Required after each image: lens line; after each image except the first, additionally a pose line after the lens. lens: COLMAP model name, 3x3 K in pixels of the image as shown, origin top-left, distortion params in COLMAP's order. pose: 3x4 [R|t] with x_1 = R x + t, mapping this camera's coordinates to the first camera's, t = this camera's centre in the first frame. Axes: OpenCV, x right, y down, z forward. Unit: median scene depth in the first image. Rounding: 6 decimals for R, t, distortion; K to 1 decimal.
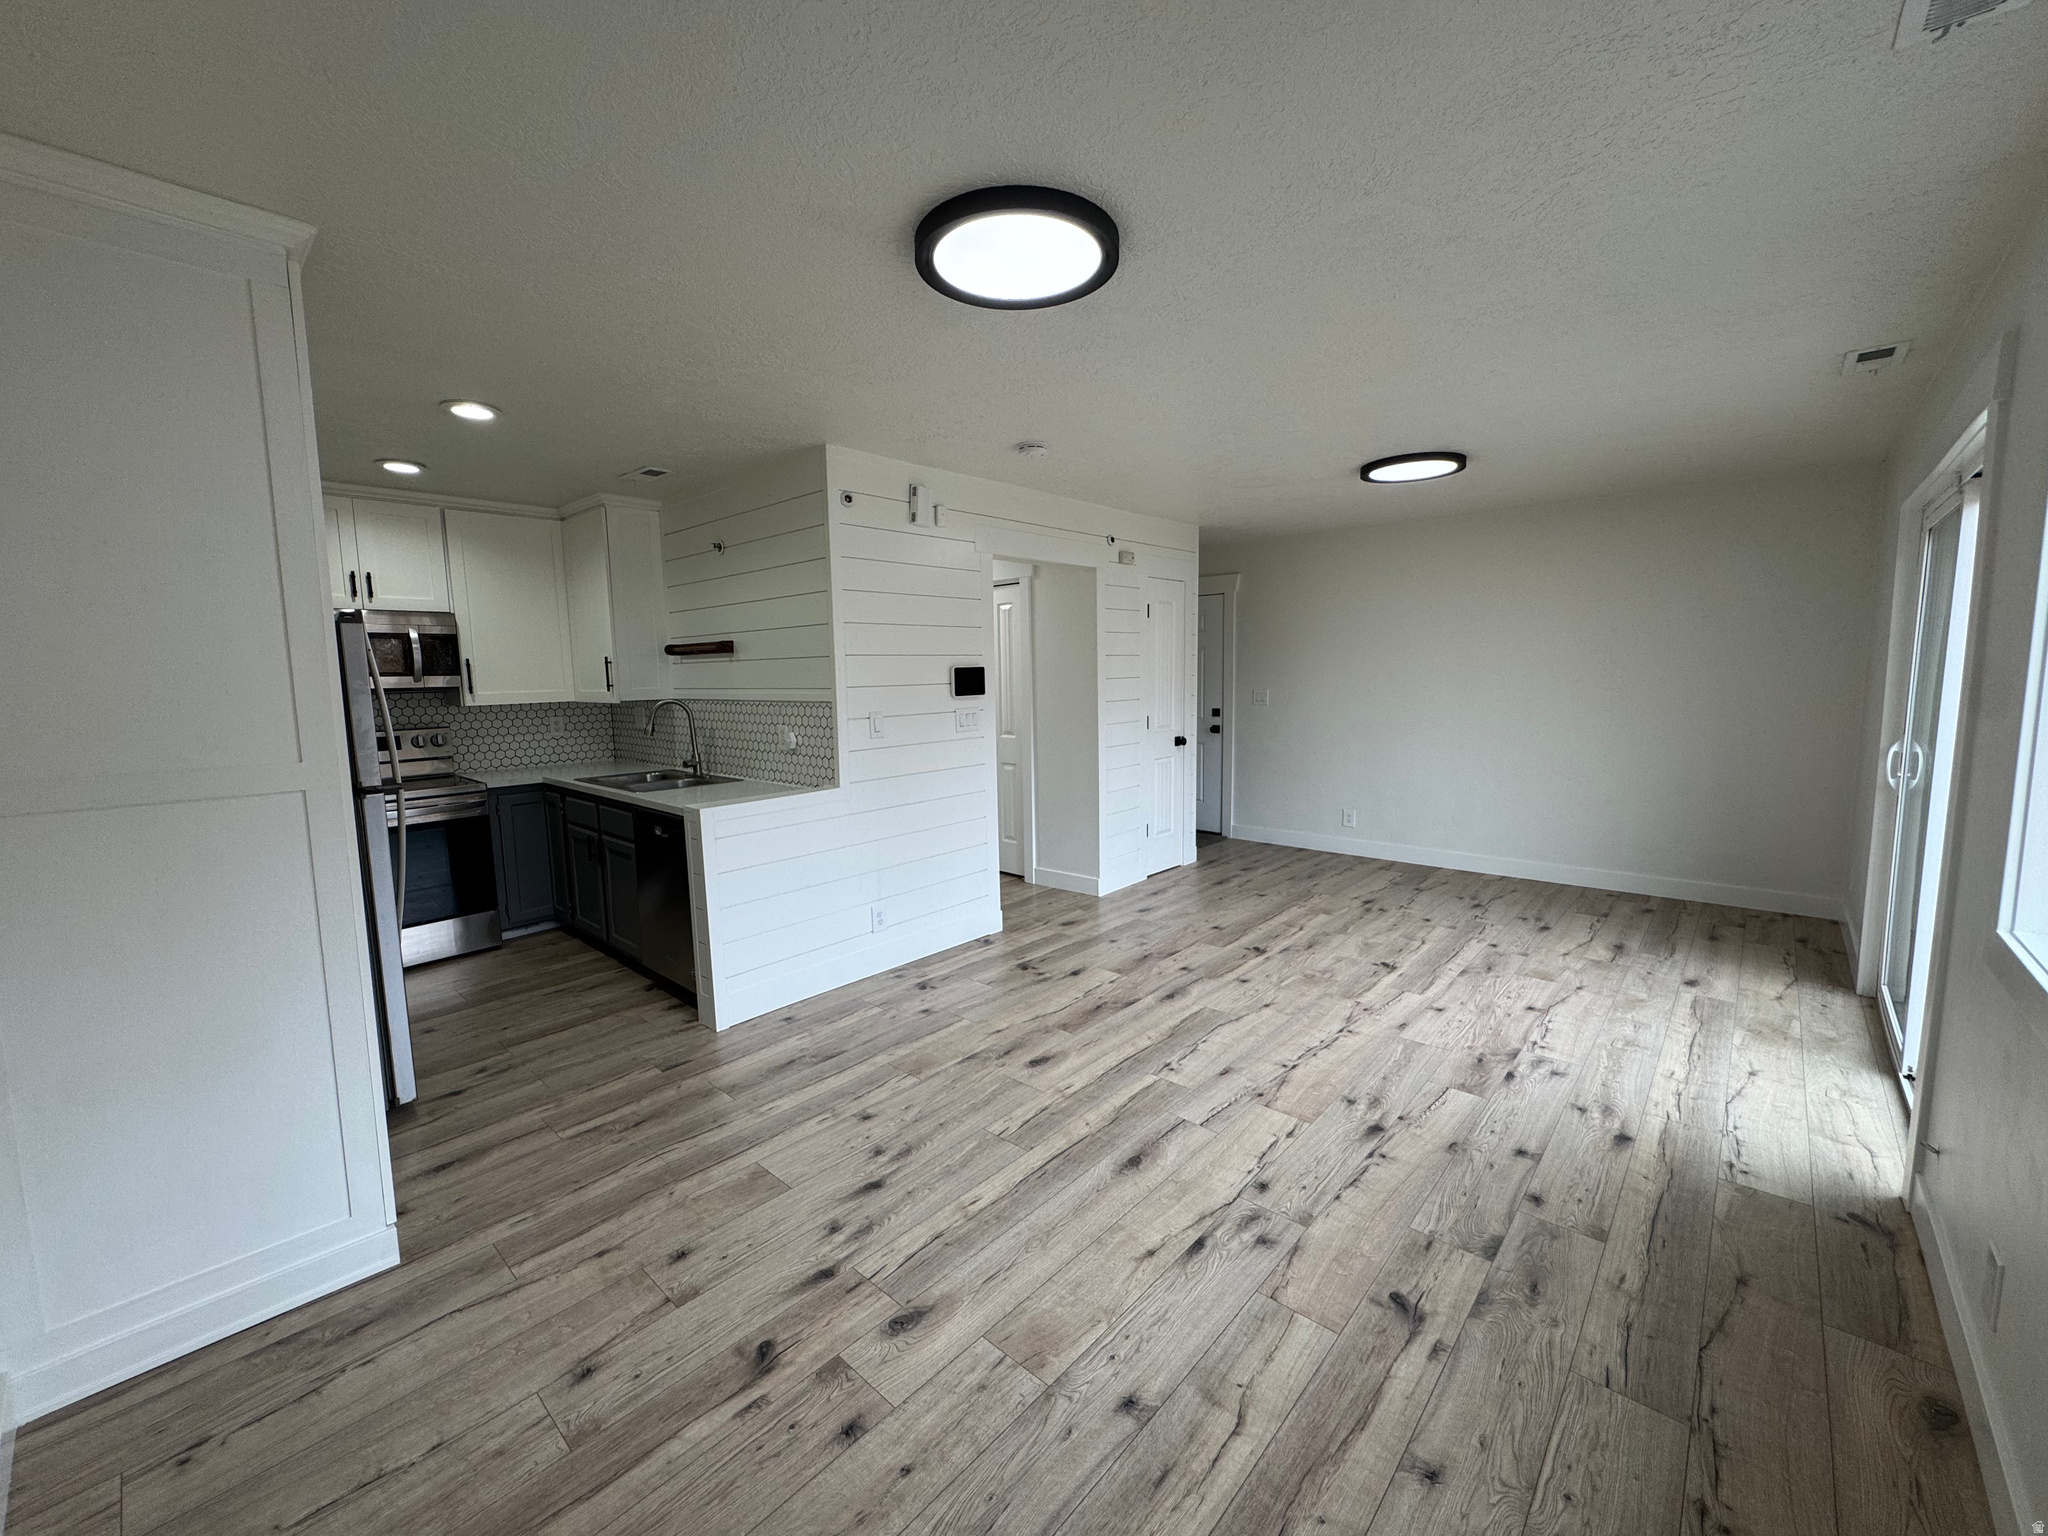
lens RADIAL K [[808.9, 0, 1024.0], [0, 808.9, 768.0], [0, 0, 1]] dist [-0.001706, 0.000257]
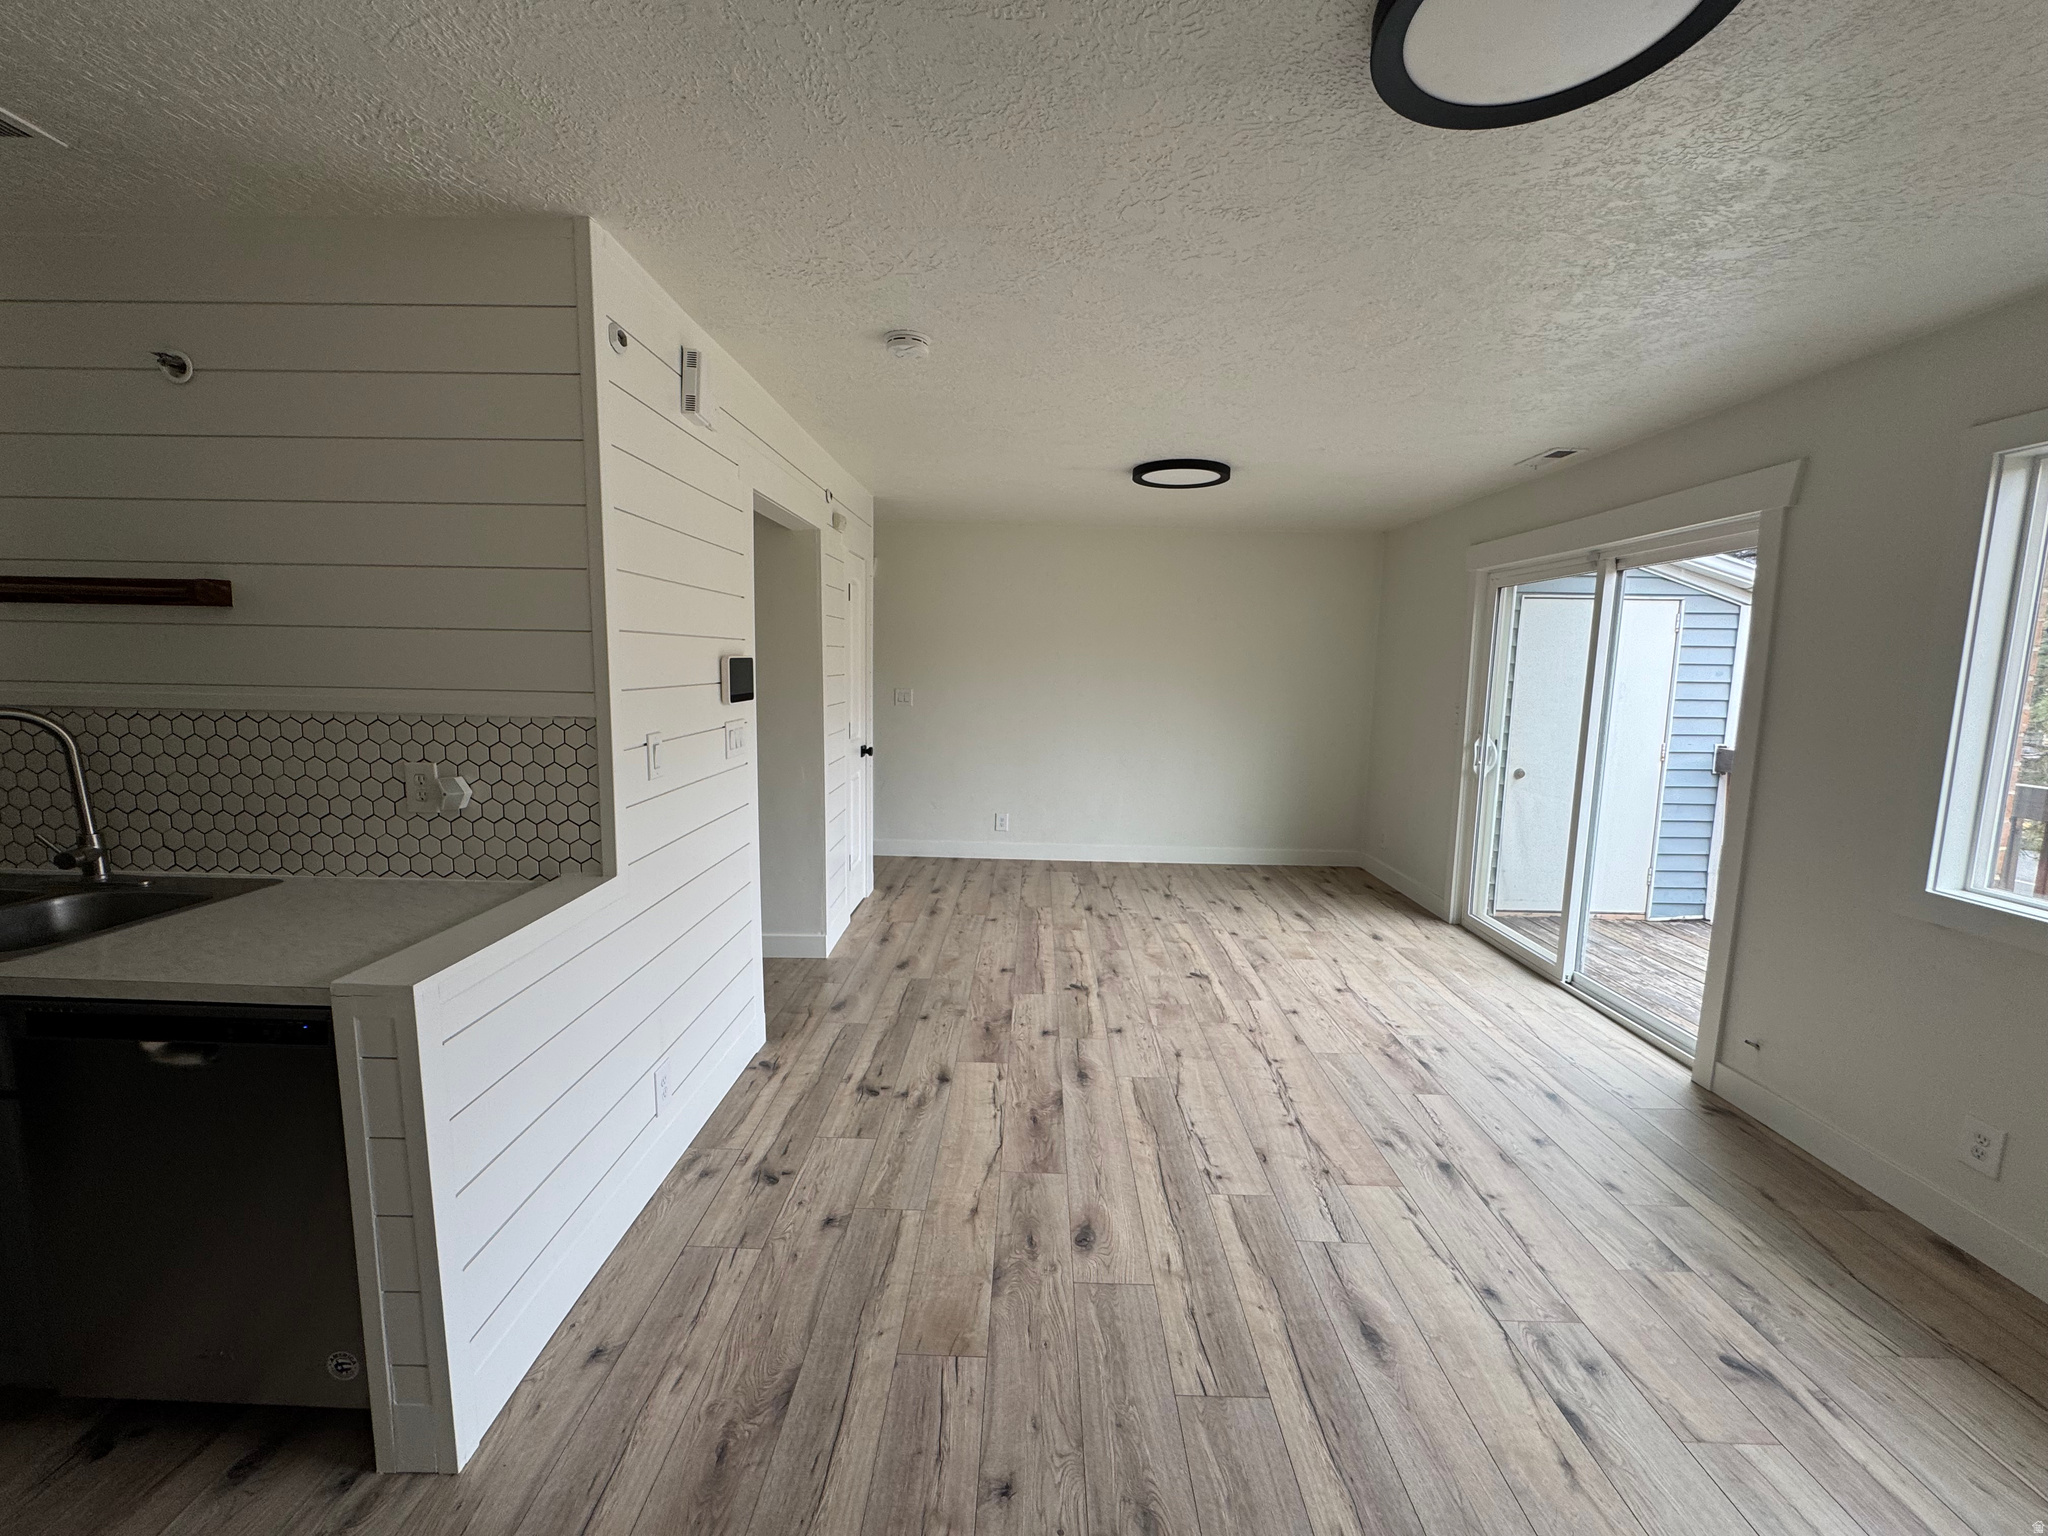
lens RADIAL K [[808.9, 0, 1024.0], [0, 808.9, 768.0], [0, 0, 1]] dist [-0.001706, 0.000257]
pose [[0.753474, -0.051908, 0.655426, -0.357904], [0.044822, 0.998615, 0.027560, -0.048470], [-0.655948, 0.008611, 0.754757, 0.396958]]
